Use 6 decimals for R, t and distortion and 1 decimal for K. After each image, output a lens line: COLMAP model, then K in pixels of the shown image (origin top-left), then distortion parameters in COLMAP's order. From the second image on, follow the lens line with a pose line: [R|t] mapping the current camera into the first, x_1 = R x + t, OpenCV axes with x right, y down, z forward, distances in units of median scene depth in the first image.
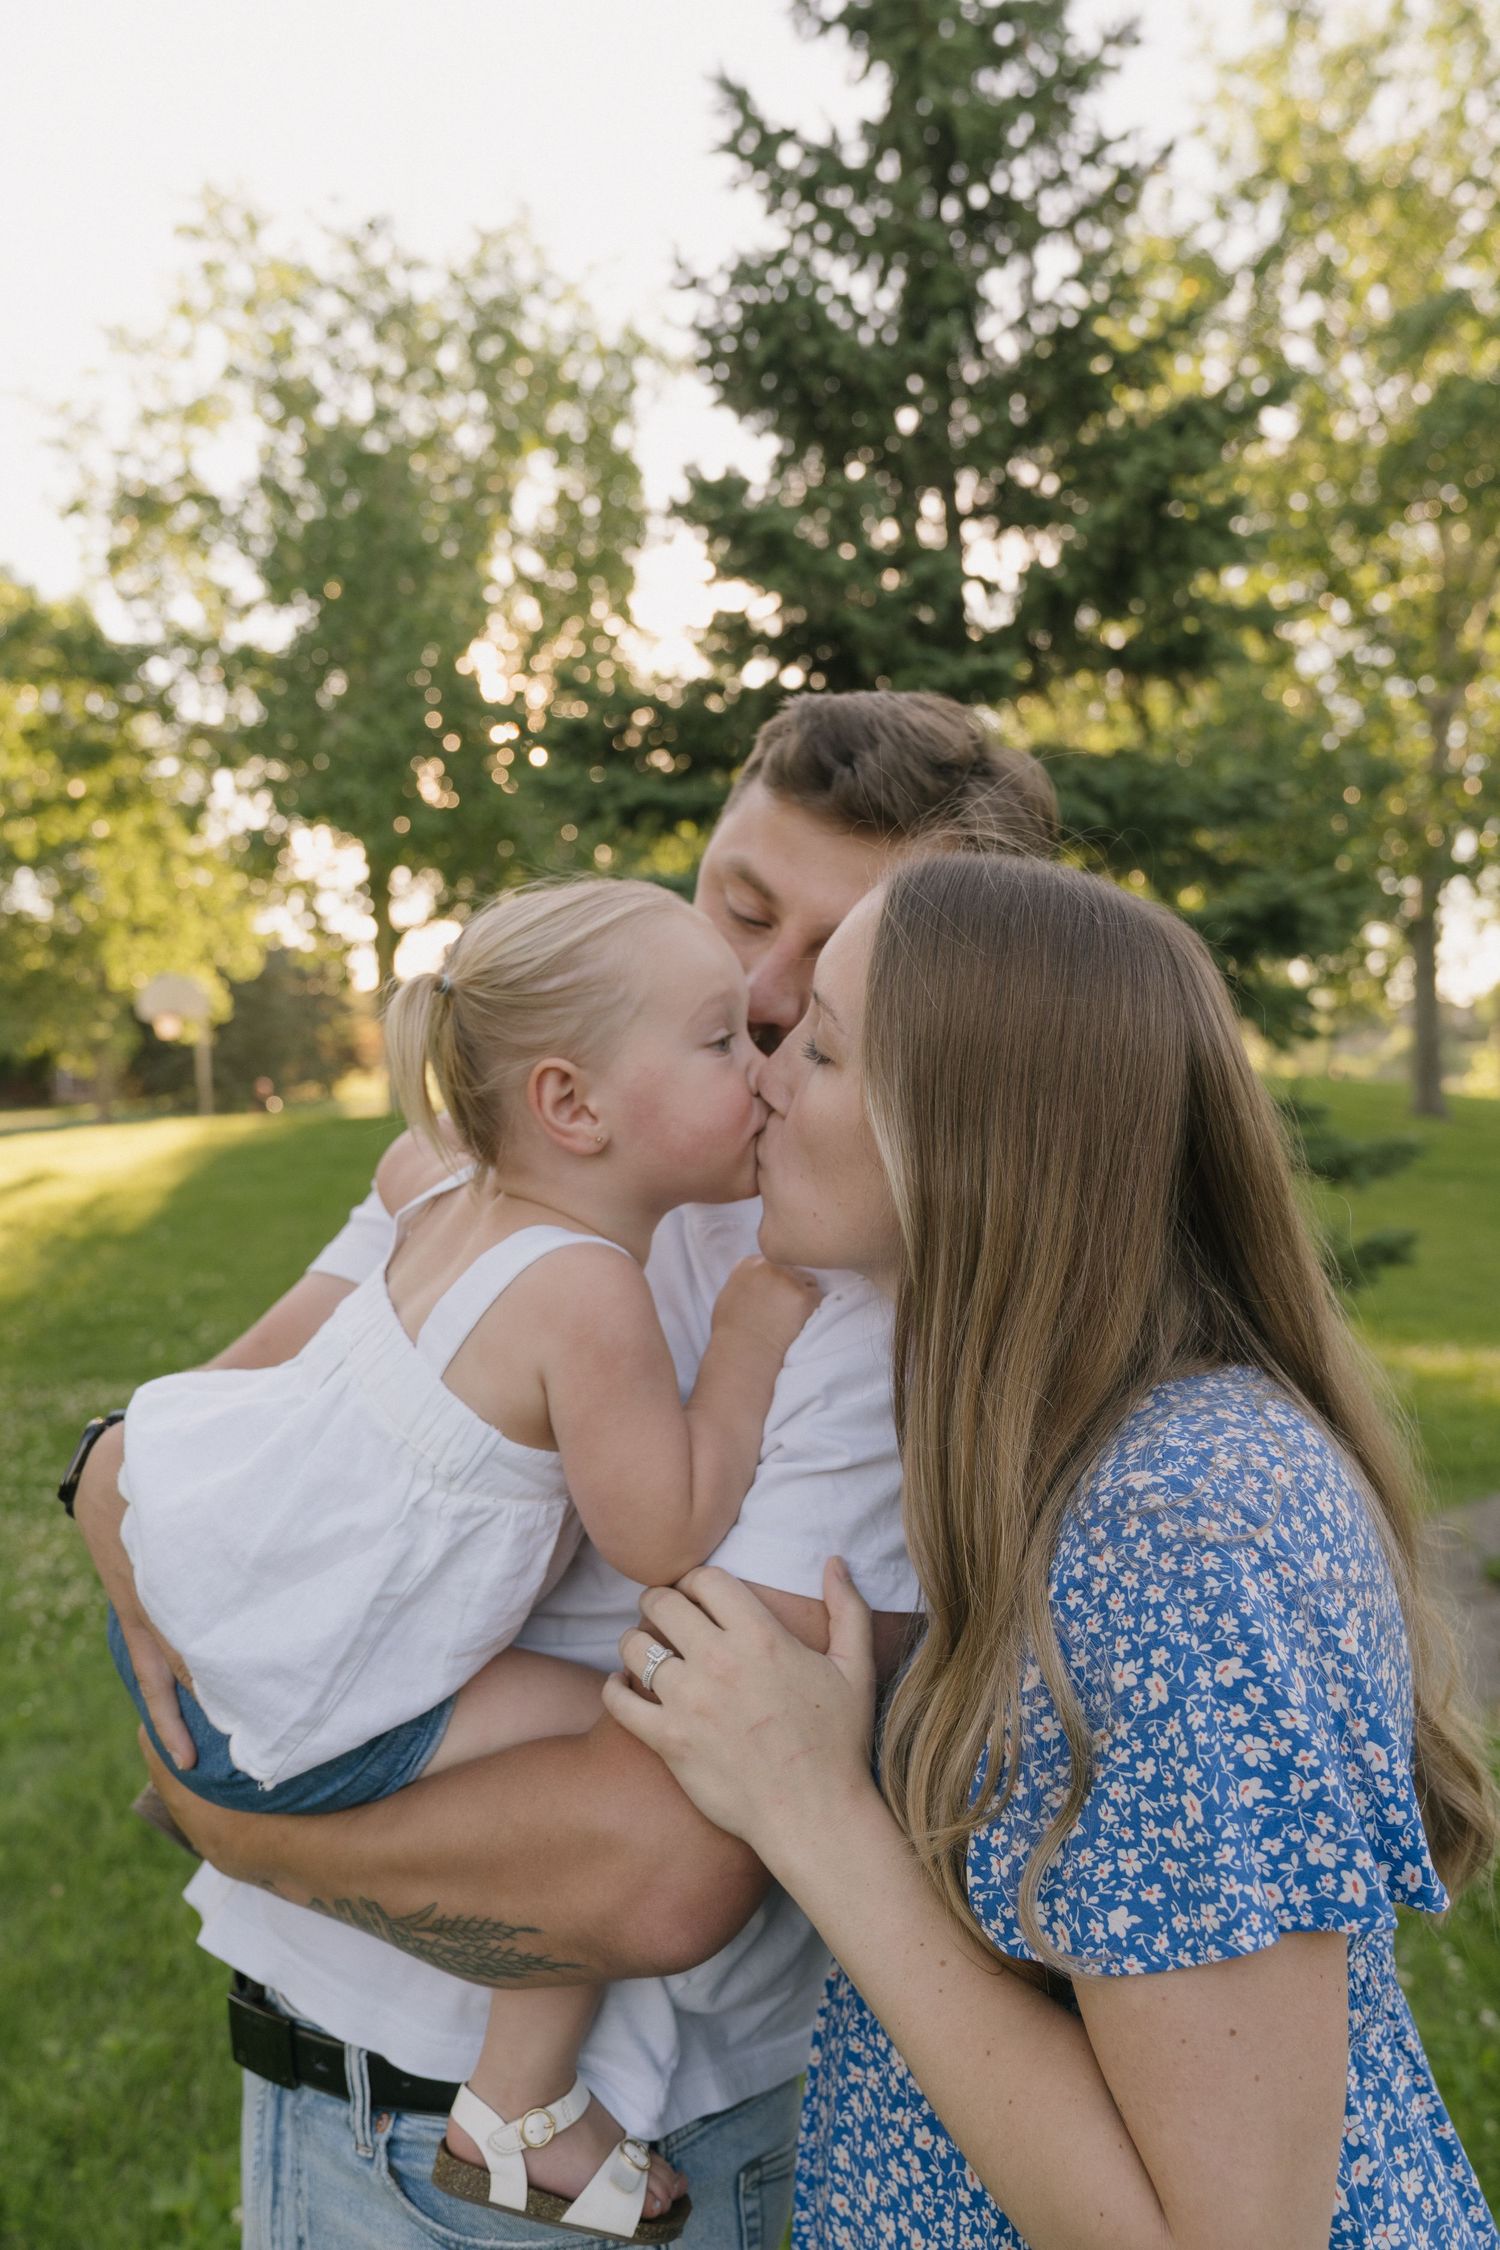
lens RADIAL K [[1819.5, 0, 751.6], [0, 1819.5, 1123.0], [0, 0, 1]] dist [0.005002, 0.001870]
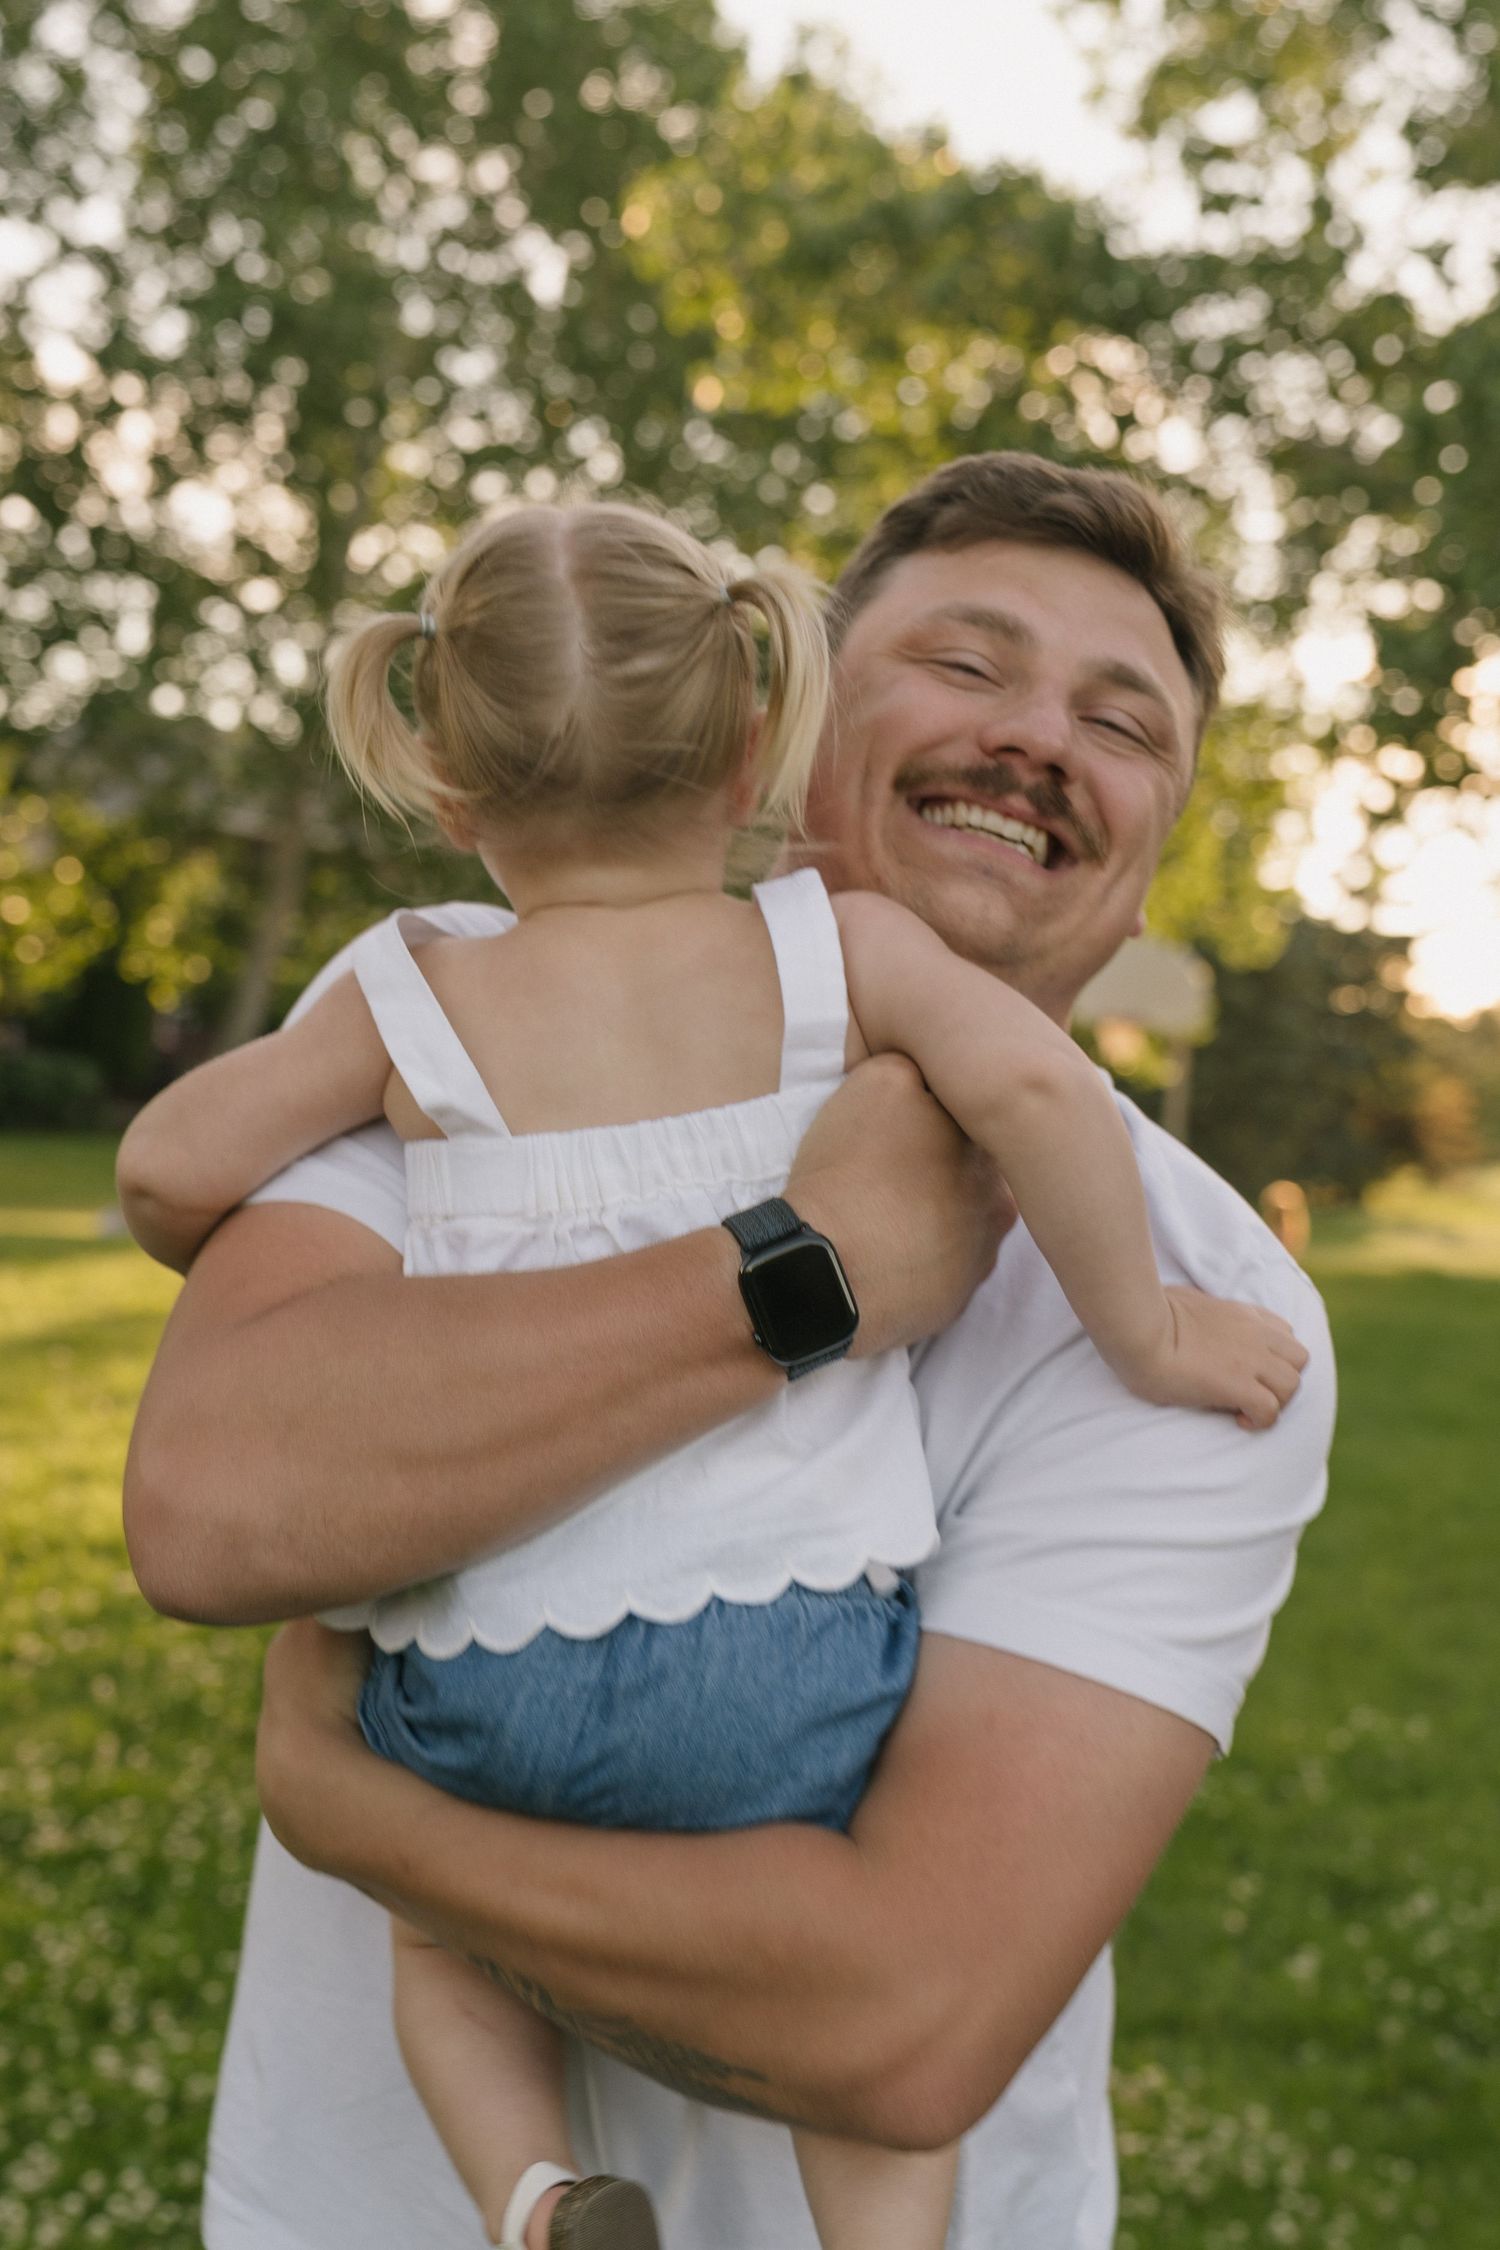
lens RADIAL K [[2963.0, 0, 749.3], [0, 2963.0, 1125.2], [0, 0, 1]] dist [0.005194, 0.000000]
pose [[0.923536, 0.111255, -0.367020, -0.119970], [-0.126452, 0.991818, -0.017543, -0.004239], [0.362065, 0.062612, 0.930048, 0.220191]]
